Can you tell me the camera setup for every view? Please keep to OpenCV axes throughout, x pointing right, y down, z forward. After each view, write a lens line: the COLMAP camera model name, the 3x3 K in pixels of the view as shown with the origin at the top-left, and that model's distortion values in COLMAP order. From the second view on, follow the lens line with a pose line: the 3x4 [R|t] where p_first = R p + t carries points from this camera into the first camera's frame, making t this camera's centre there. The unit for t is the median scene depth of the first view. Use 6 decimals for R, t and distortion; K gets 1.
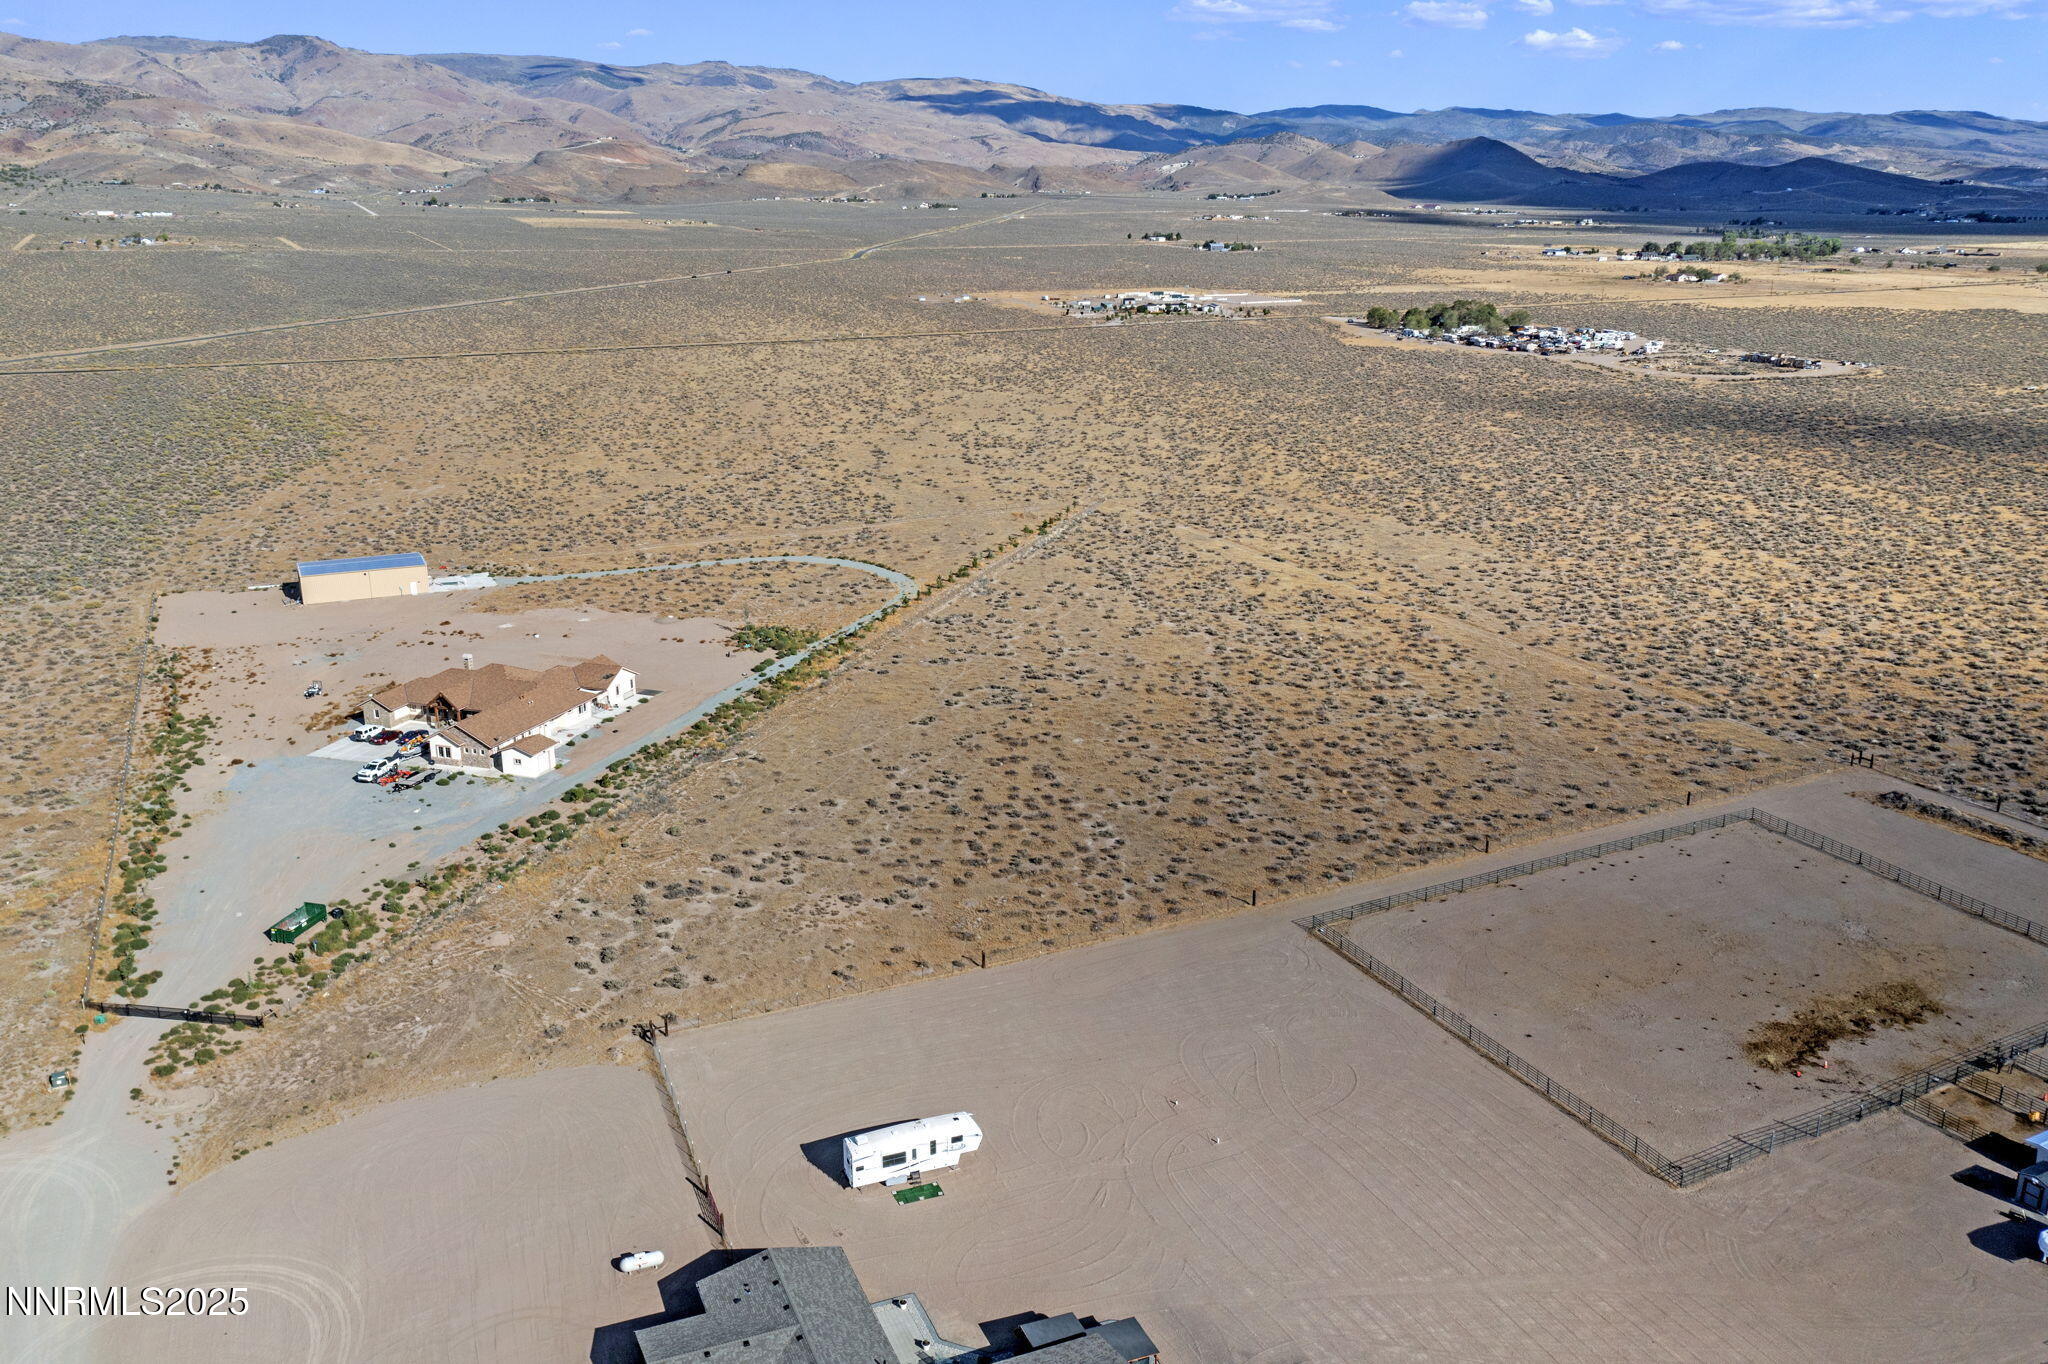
lens RADIAL K [[1609.9, 0, 1025.6], [0, 1609.9, 667.3], [0, 0, 1]] dist [-0.009460, 0.007214]
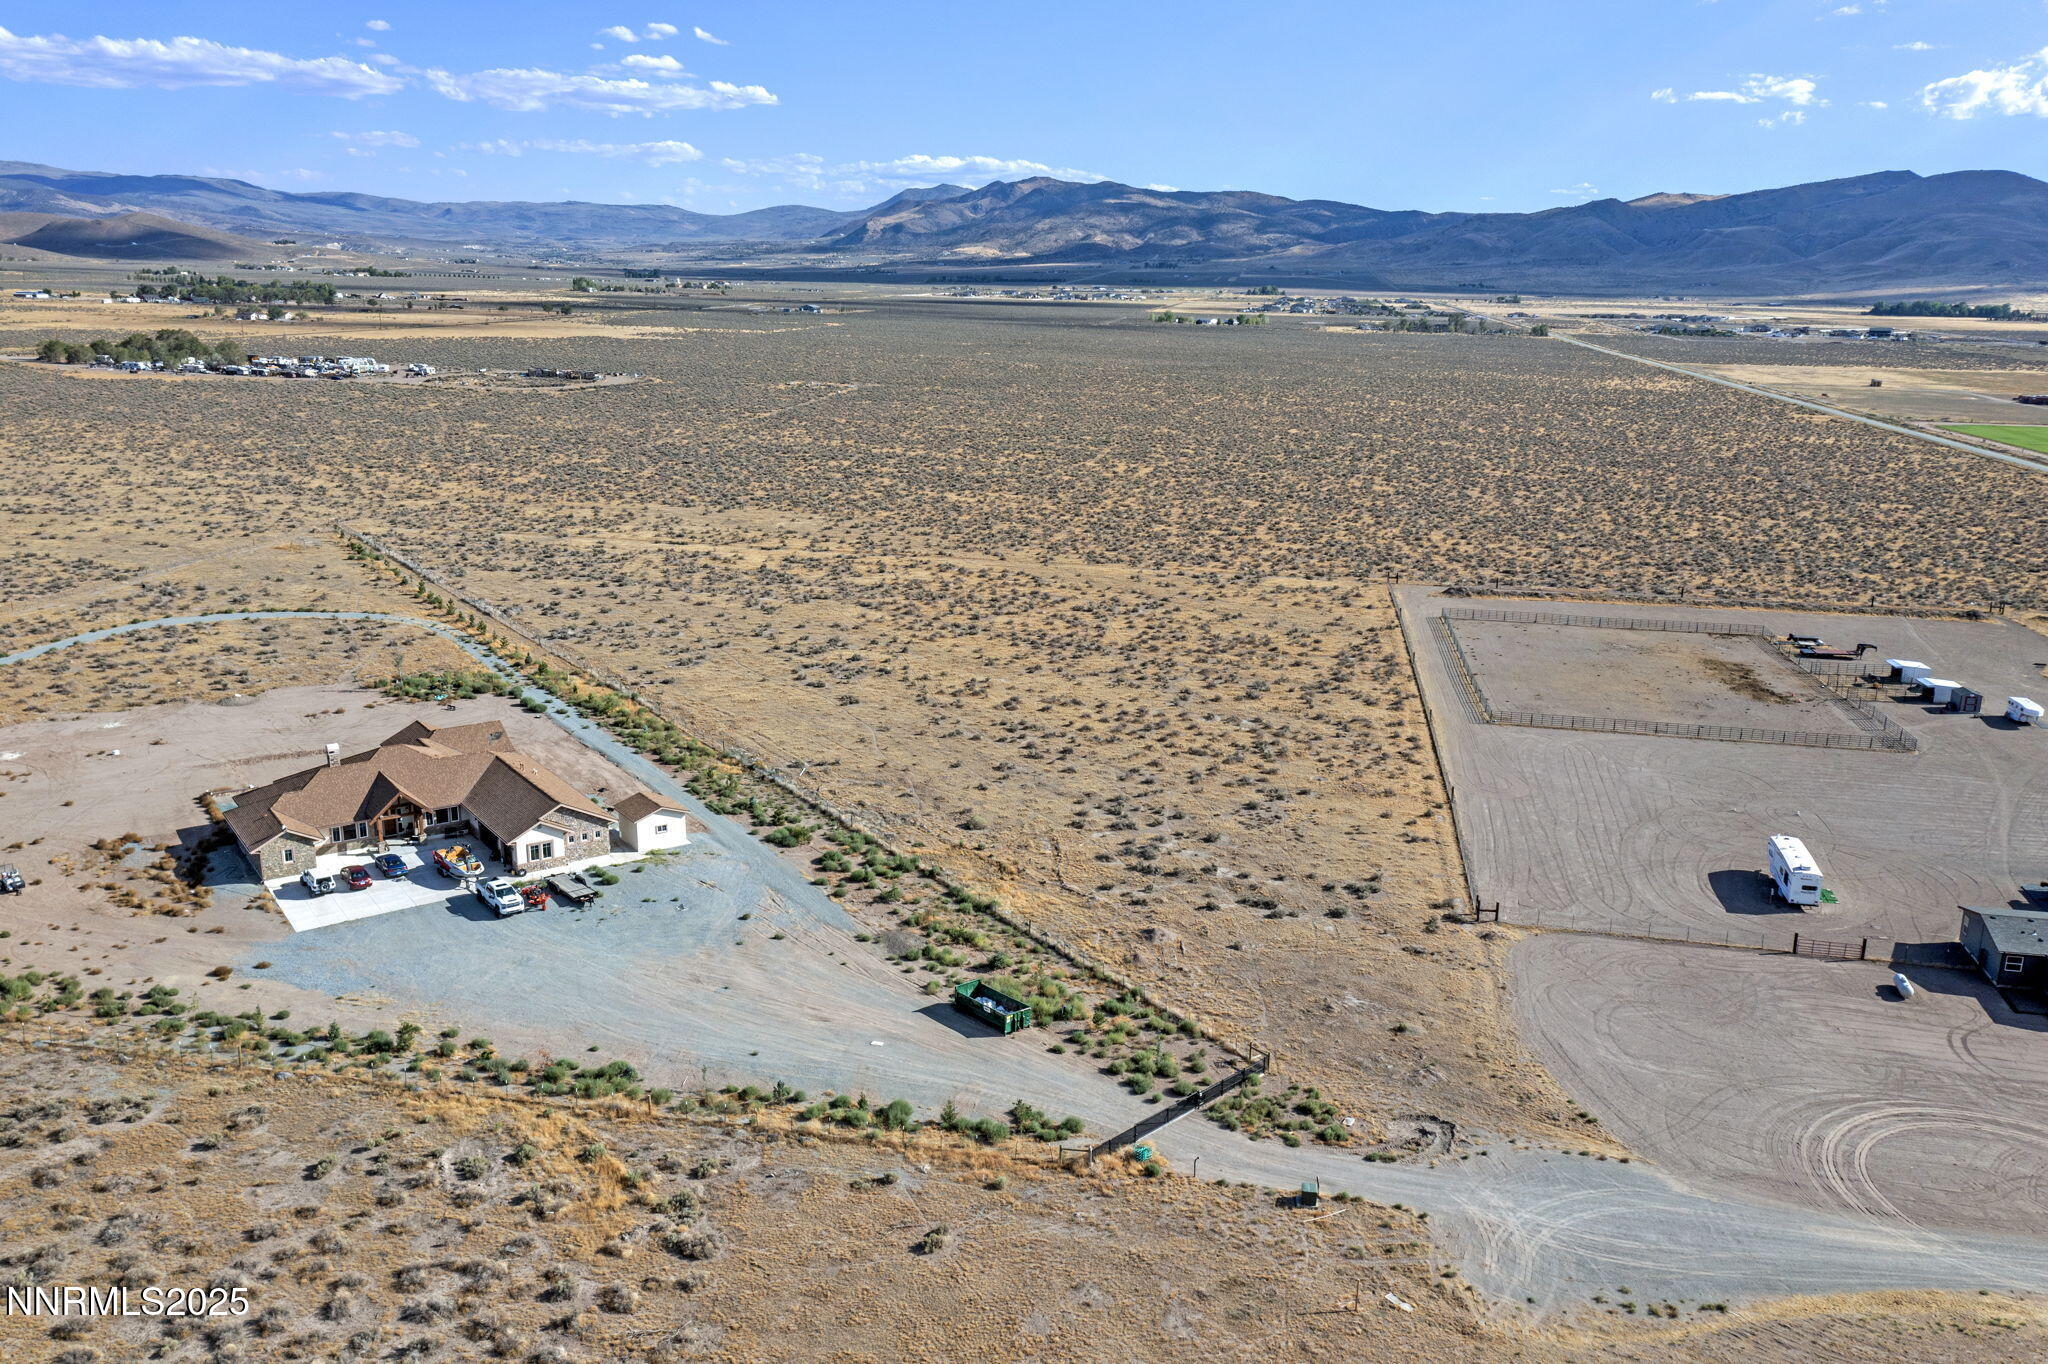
lens RADIAL K [[1609.9, 0, 1028.0], [0, 1609.9, 669.4], [0, 0, 1]] dist [-0.009460, 0.007214]
pose [[0.571245, -0.178244, 0.801192, -0.678501], [0.206485, 0.975950, 0.069900, -0.024110], [-0.794382, 0.125504, 0.594311, 0.368550]]
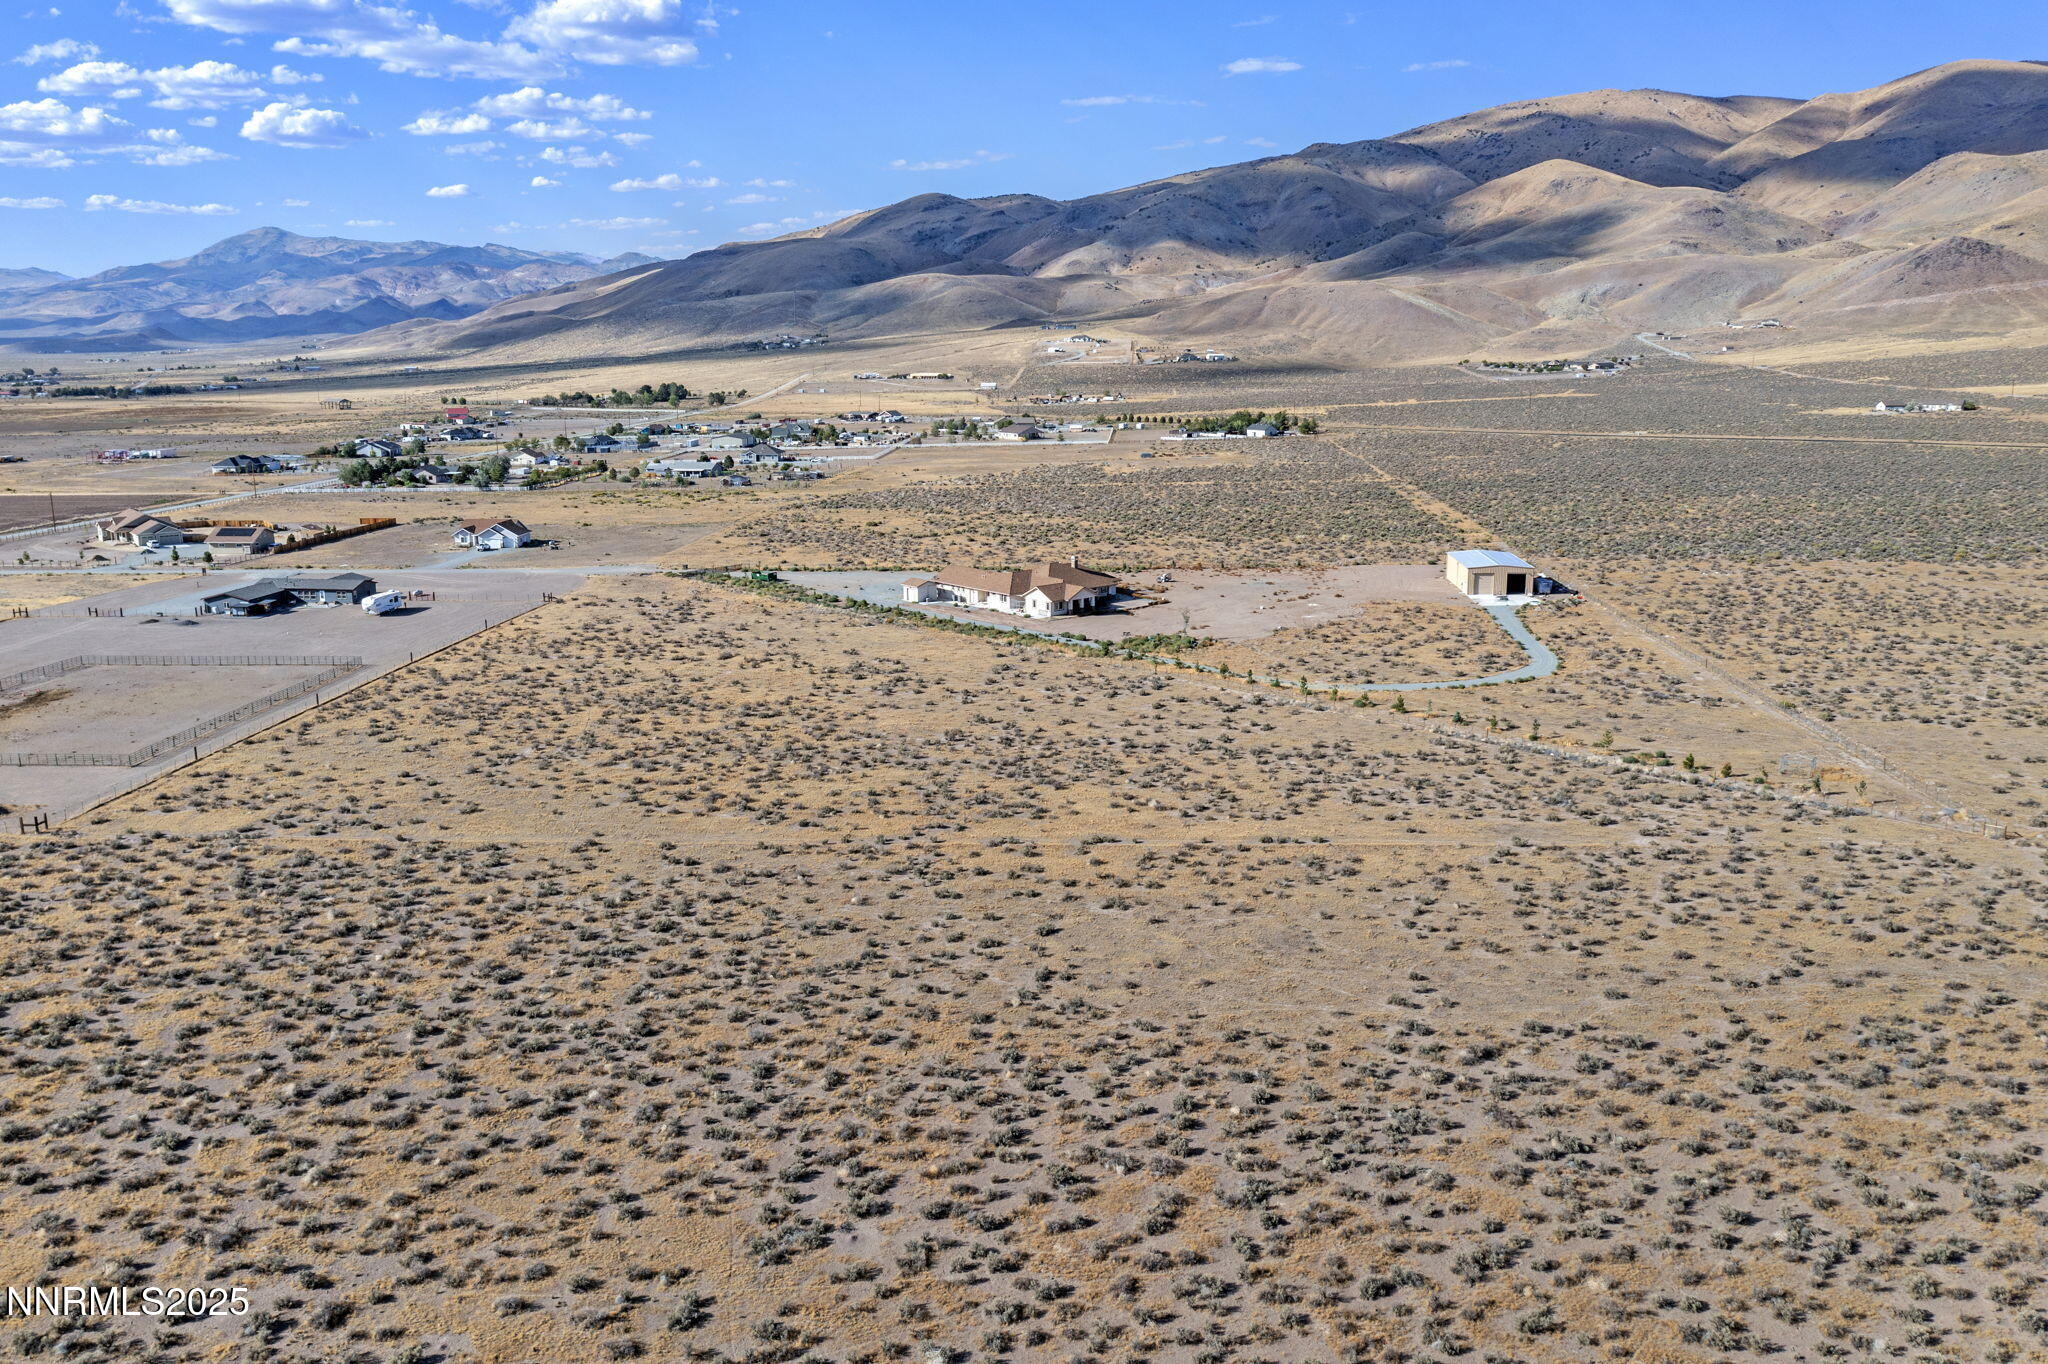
lens RADIAL K [[1609.9, 0, 1027.4], [0, 1609.9, 673.1], [0, 0, 1]] dist [-0.009460, 0.007214]
pose [[-0.490725, 0.194143, -0.849410, 0.828442], [-0.230559, 0.911179, 0.341461, -0.362851], [0.840257, 0.363402, -0.402377, 1.500927]]
